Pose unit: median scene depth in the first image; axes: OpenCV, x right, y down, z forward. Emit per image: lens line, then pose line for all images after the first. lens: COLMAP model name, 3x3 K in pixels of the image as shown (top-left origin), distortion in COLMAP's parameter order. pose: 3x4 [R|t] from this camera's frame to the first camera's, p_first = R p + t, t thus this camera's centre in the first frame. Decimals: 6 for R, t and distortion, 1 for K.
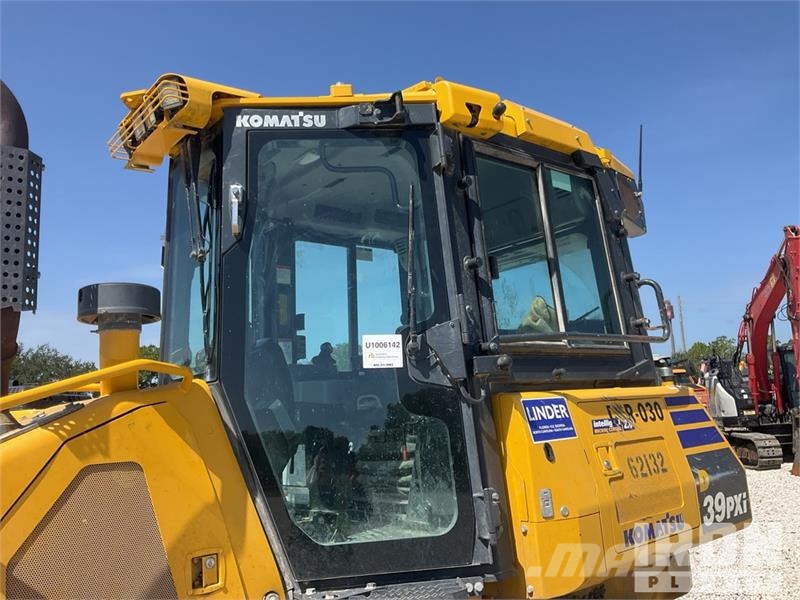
lens RADIAL K [[664.3, 0, 395.4], [0, 664.3, 293.0], [0, 0, 1]] dist [0.067882, -0.120993]
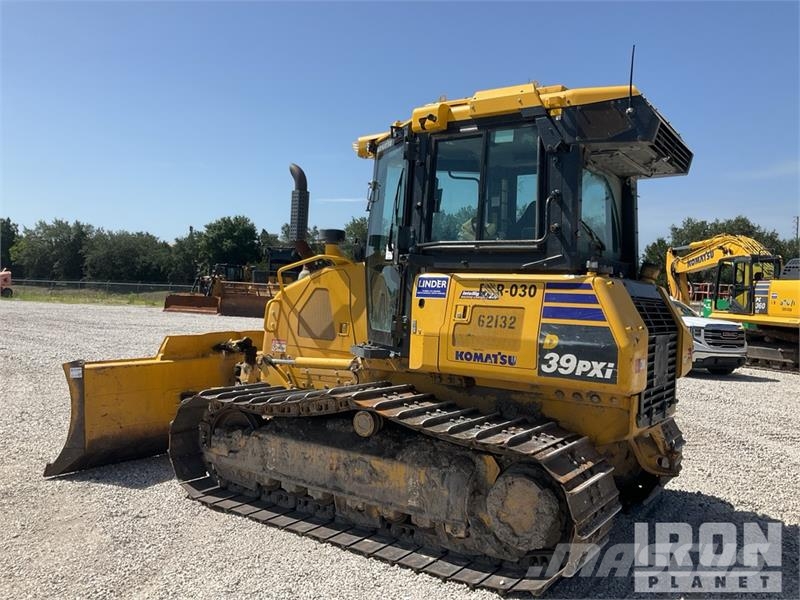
lens RADIAL K [[664.3, 0, 395.0], [0, 664.3, 284.7], [0, 0, 1]] dist [0.067882, -0.120993]
pose [[0.269619, 0.063458, -0.960874, 1.992650], [0.118367, 0.988076, 0.098468, -0.017534], [0.955665, -0.140284, 0.258892, 0.400199]]
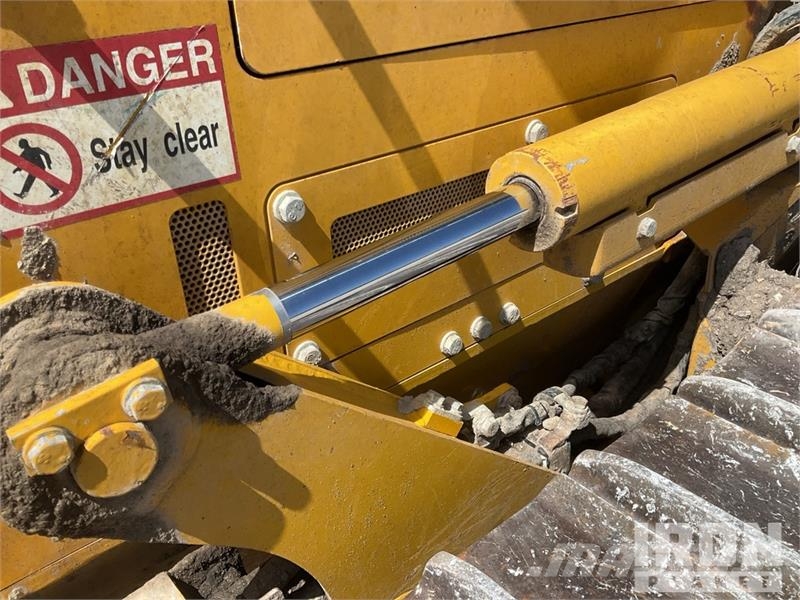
lens RADIAL K [[664.3, 0, 398.3], [0, 664.3, 297.6], [0, 0, 1]] dist [0.067882, -0.120993]
pose [[0.999629, 0.022865, 0.014826, -0.378484], [-0.027078, 0.772145, 0.634869, 0.312351], [0.003069, -0.635034, 0.772478, 0.426248]]
